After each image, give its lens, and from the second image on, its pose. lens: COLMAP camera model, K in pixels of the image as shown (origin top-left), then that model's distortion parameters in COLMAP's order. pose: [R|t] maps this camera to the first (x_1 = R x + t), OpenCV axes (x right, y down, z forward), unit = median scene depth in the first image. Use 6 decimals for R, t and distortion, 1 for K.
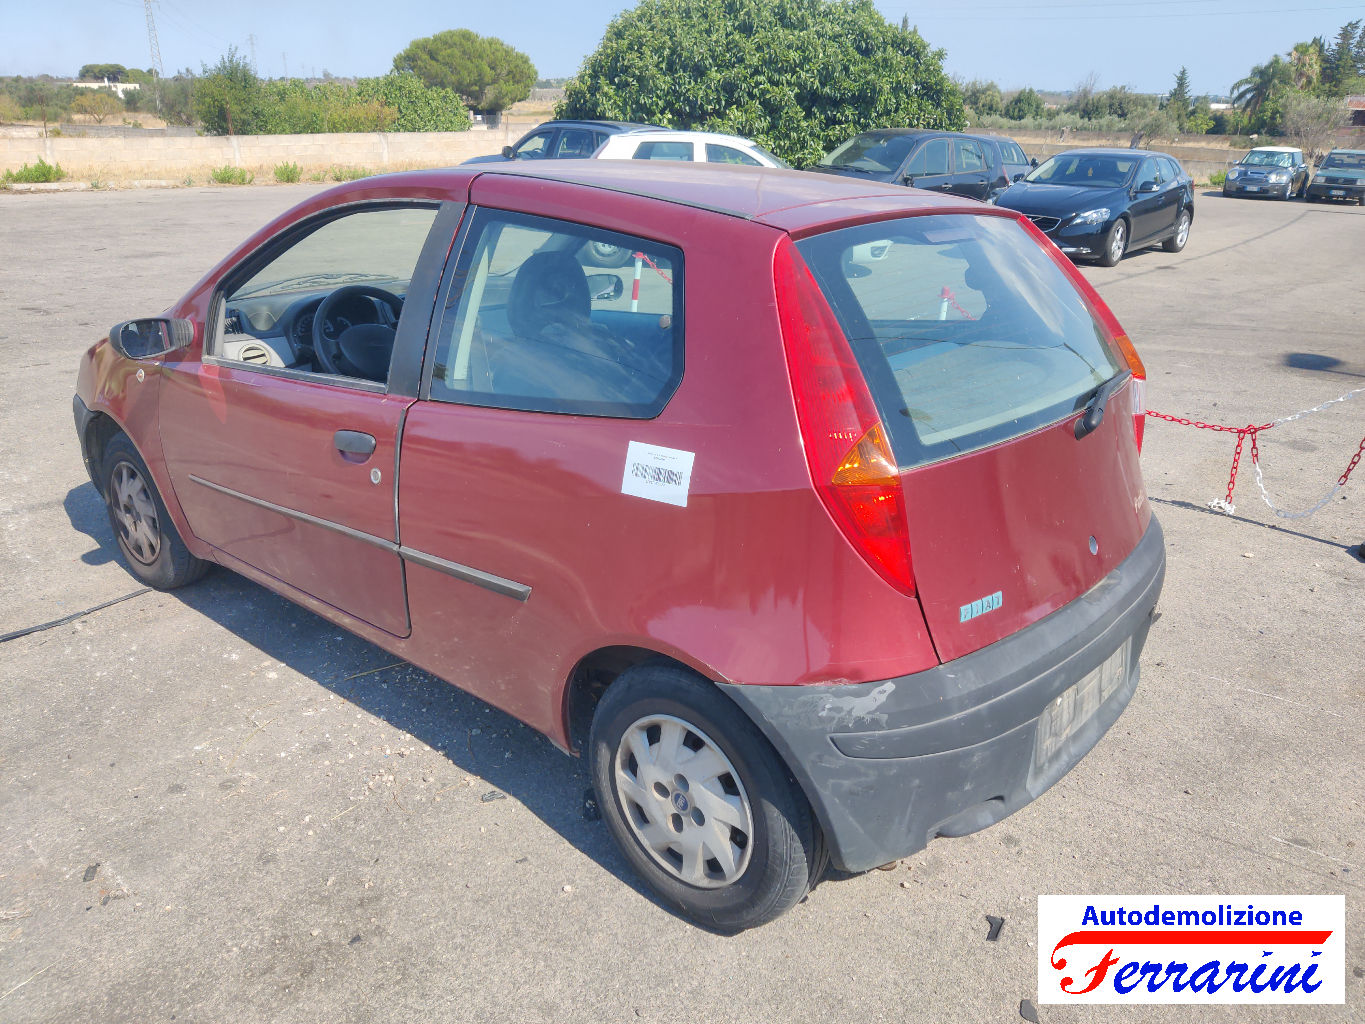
lens RADIAL K [[1054.6, 0, 687.7], [0, 1054.6, 497.4], [0, 0, 1]] dist [-0.003282, 0.000203]
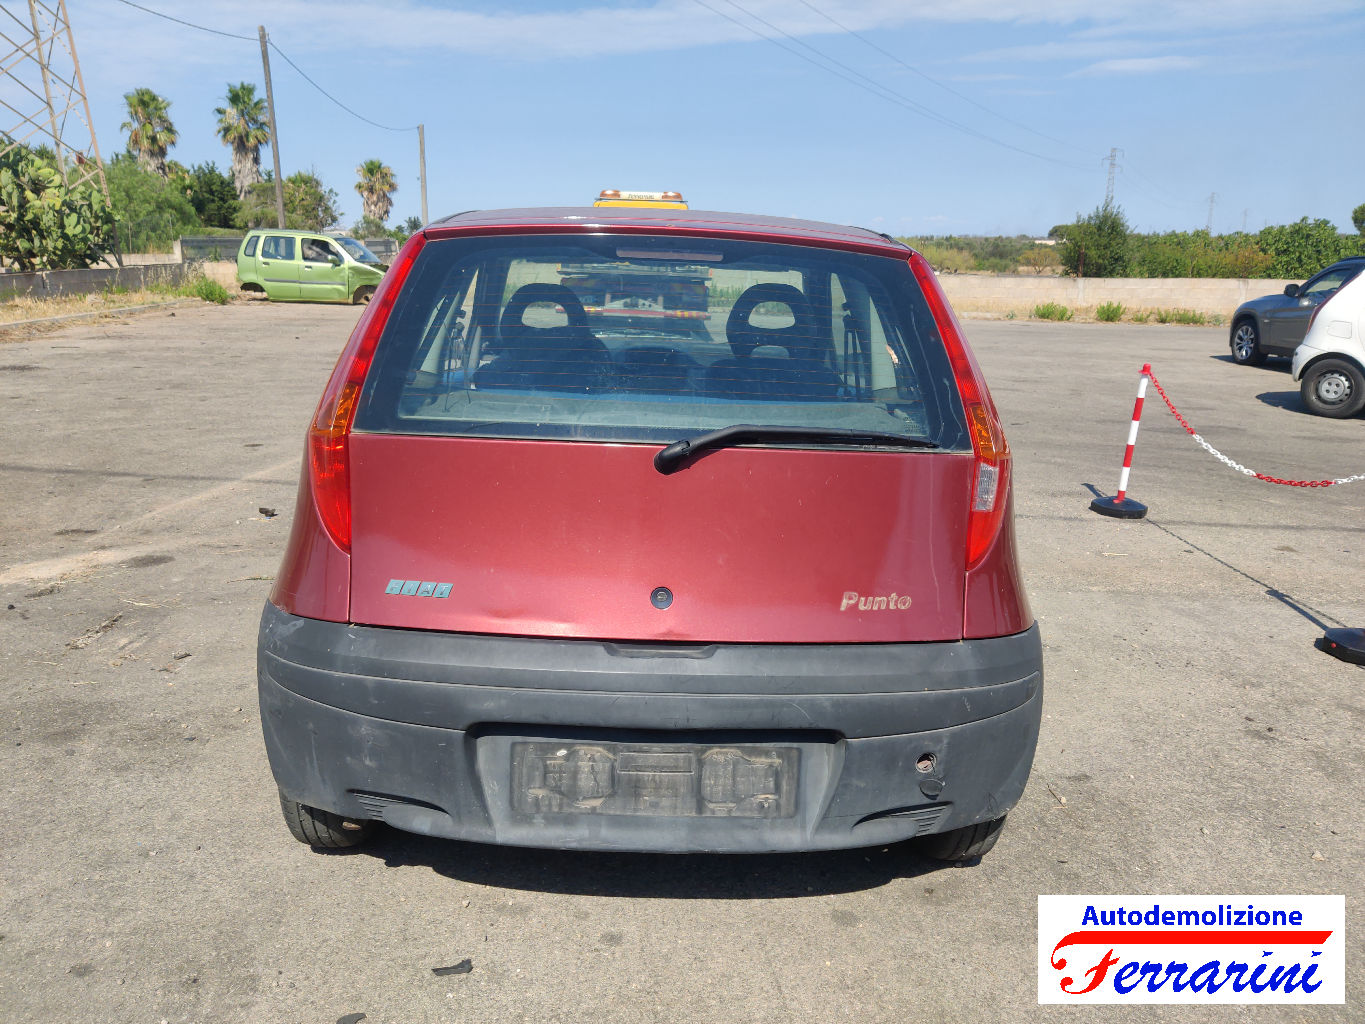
lens RADIAL K [[1054.6, 0, 683.6], [0, 1054.6, 501.6], [0, 0, 1]] dist [-0.003282, 0.000203]
pose [[0.674822, 0.168946, -0.718381, 0.732639], [-0.262949, 0.964599, -0.020154, -0.012618], [0.689545, 0.202498, 0.695357, 0.301178]]
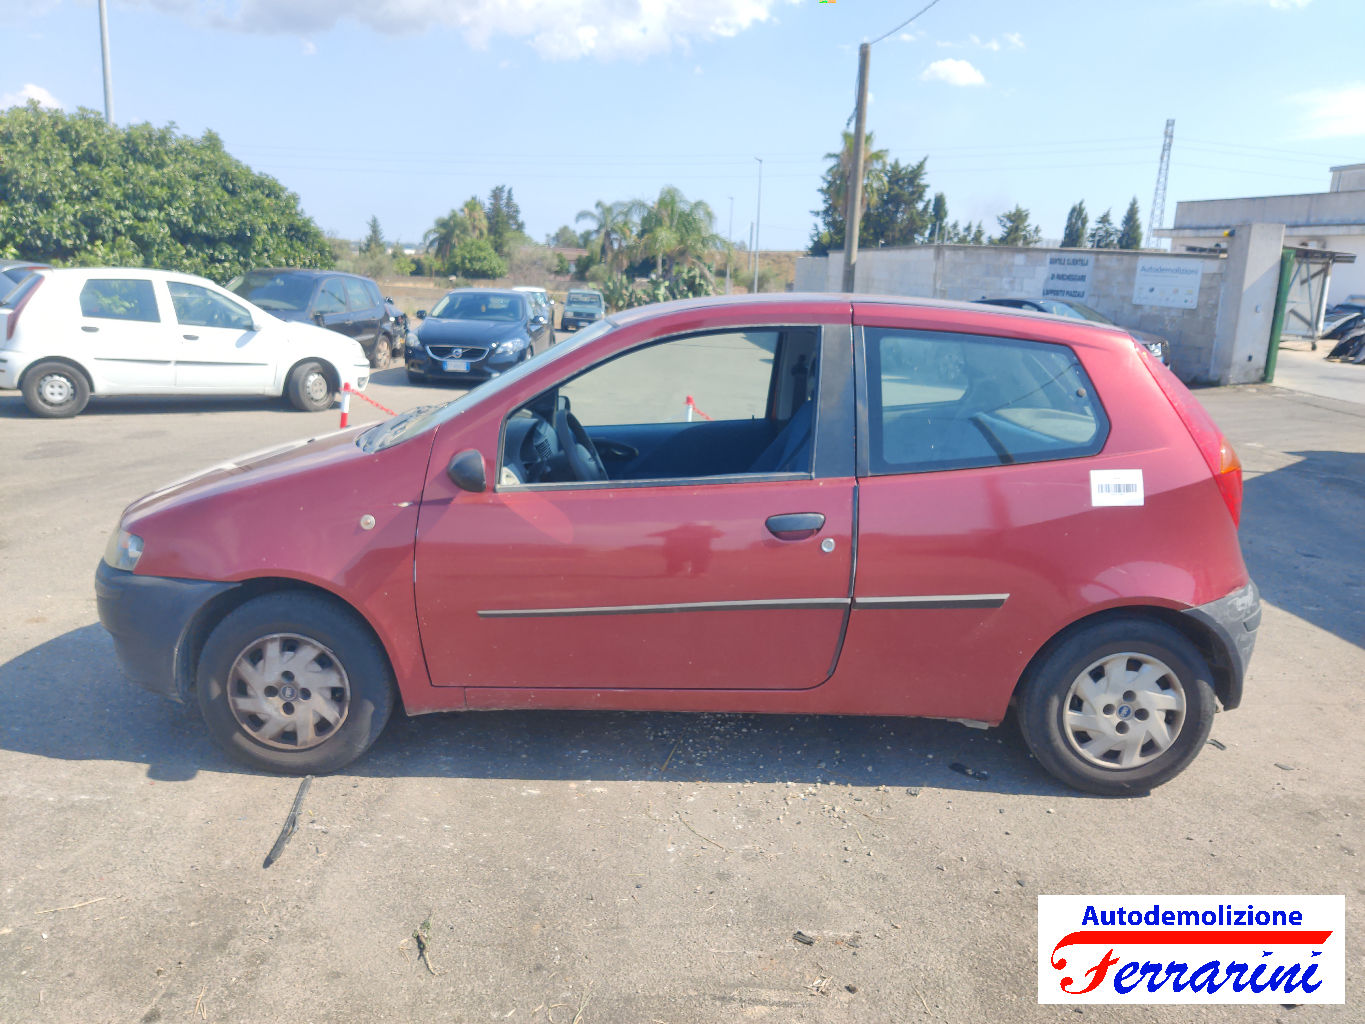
lens RADIAL K [[1054.6, 0, 662.8], [0, 1054.6, 518.7], [0, 0, 1]] dist [-0.003282, 0.000203]
pose [[0.762619, -0.137126, 0.632146, -0.973526], [0.202497, 0.978761, -0.031978, -0.041258], [-0.614335, 0.152395, 0.774189, 0.149221]]
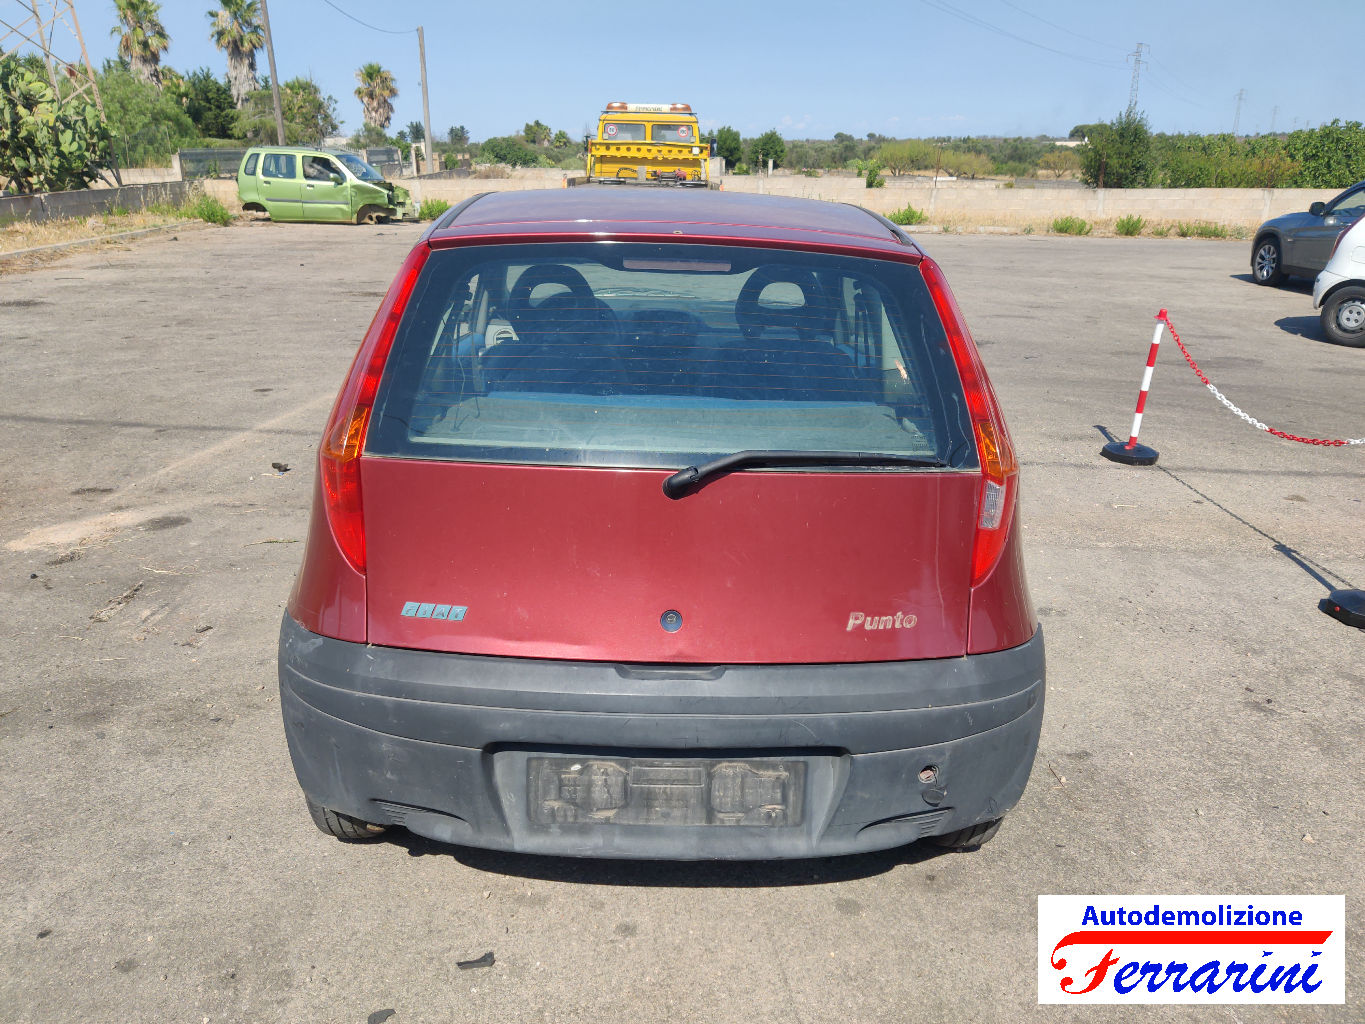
lens RADIAL K [[1054.6, 0, 685.2], [0, 1054.6, 511.5], [0, 0, 1]] dist [-0.003282, 0.000203]
pose [[0.669532, 0.231890, -0.705658, 0.724962], [-0.257481, 0.963571, 0.072346, -0.078635], [0.696729, 0.133256, 0.704849, 0.285801]]
